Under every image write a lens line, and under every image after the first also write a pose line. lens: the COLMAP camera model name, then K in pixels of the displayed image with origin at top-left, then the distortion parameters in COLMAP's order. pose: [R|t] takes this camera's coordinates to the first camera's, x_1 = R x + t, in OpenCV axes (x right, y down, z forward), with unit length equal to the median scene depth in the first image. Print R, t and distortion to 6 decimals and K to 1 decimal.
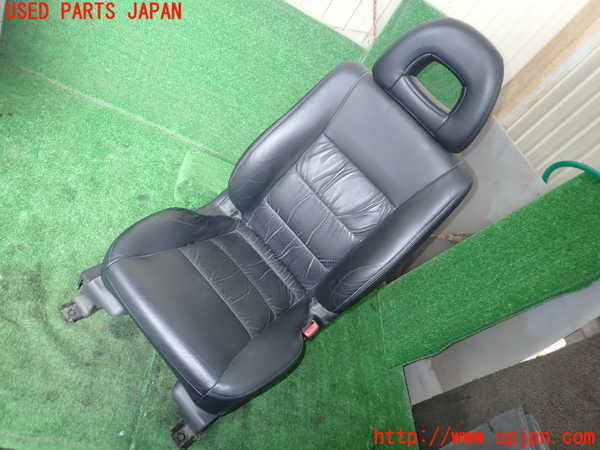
lens RADIAL K [[445.1, 0, 297.2], [0, 445.1, 224.7], [0, 0, 1]] dist [0.002435, -0.003138]
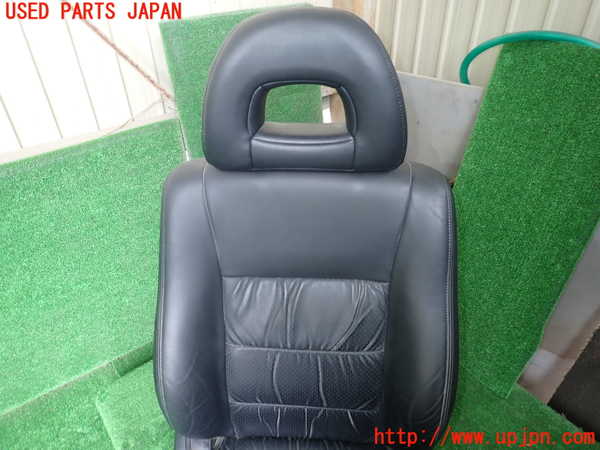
lens RADIAL K [[445.1, 0, 297.2], [0, 445.1, 224.7], [0, 0, 1]] dist [0.002435, -0.003138]
pose [[0.690416, -0.714153, 0.115376, 0.097115], [0.715906, 0.697422, 0.032882, -0.176438], [-0.103948, 0.059896, 0.992778, 0.304441]]
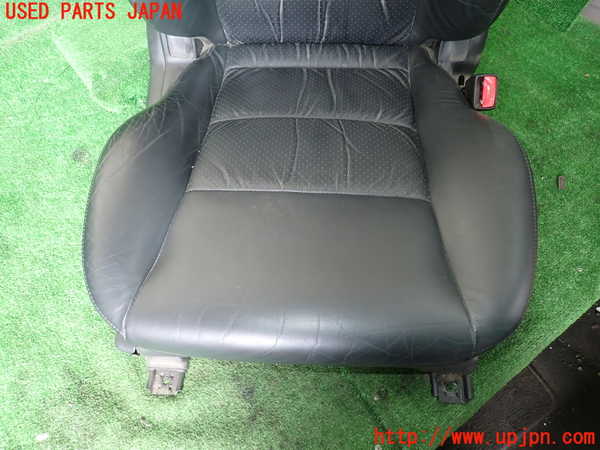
lens RADIAL K [[445.1, 0, 297.2], [0, 445.1, 224.7], [0, 0, 1]] dist [0.002435, -0.003138]
pose [[0.672423, -0.692560, -0.261166, -0.069005], [0.733356, 0.575628, 0.361720, -0.009235], [-0.100179, -0.434756, 0.894959, 0.432268]]
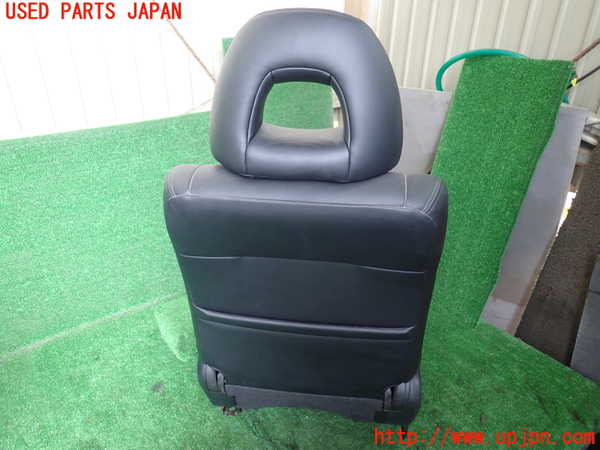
lens RADIAL K [[445.1, 0, 297.2], [0, 445.1, 224.7], [0, 0, 1]] dist [0.002435, -0.003138]
pose [[0.710193, -0.669055, 0.219070, -0.142438], [0.693673, 0.718148, -0.055514, -0.052989], [-0.120183, 0.191388, 0.974129, 0.078332]]
